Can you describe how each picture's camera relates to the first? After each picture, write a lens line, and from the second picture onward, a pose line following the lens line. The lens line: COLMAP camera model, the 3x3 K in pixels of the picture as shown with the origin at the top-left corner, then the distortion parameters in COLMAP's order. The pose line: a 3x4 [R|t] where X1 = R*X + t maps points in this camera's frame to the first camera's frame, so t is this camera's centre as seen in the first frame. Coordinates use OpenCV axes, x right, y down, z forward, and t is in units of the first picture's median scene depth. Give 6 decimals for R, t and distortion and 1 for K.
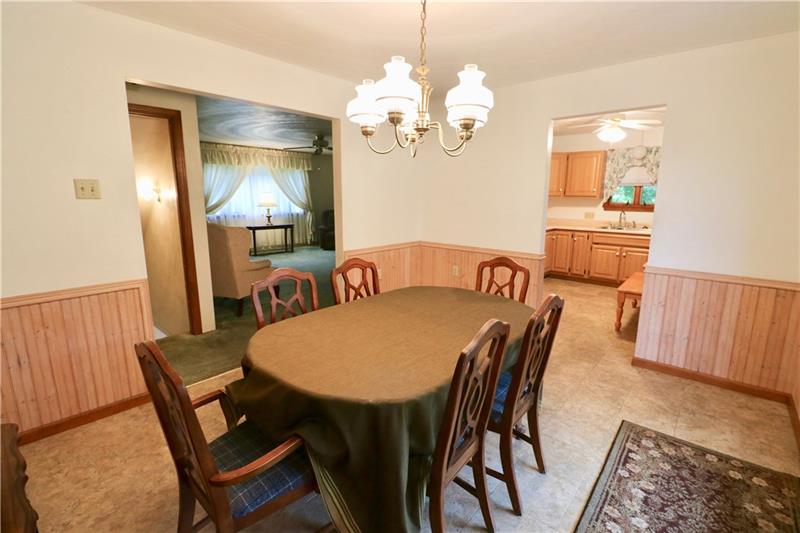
lens RADIAL K [[366.8, 0, 400.2], [0, 366.8, 263.9], [0, 0, 1]] dist [-0.017478, -0.000286]
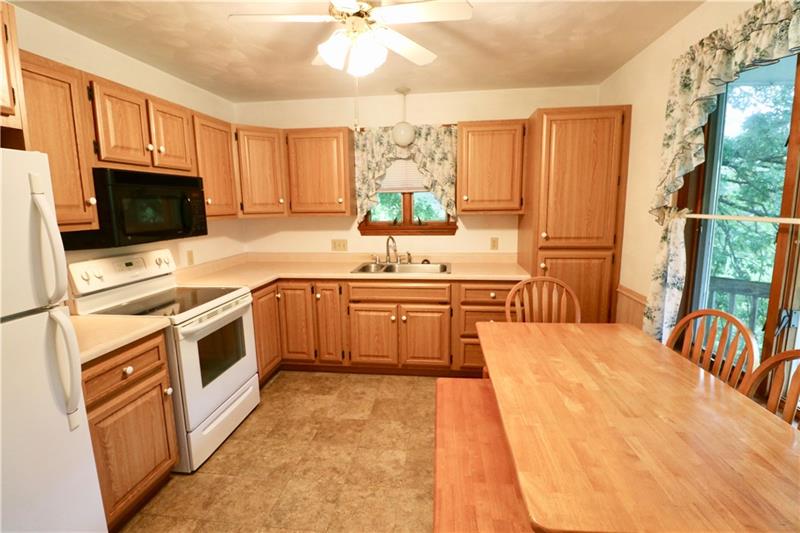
lens RADIAL K [[366.8, 0, 399.8], [0, 366.8, 261.9], [0, 0, 1]] dist [-0.017478, -0.000286]
pose [[0.822064, -0.104546, 0.559716, 0.292486], [0.125284, 0.992120, 0.001305, -0.102317], [-0.555441, 0.069051, 0.828684, 0.509936]]
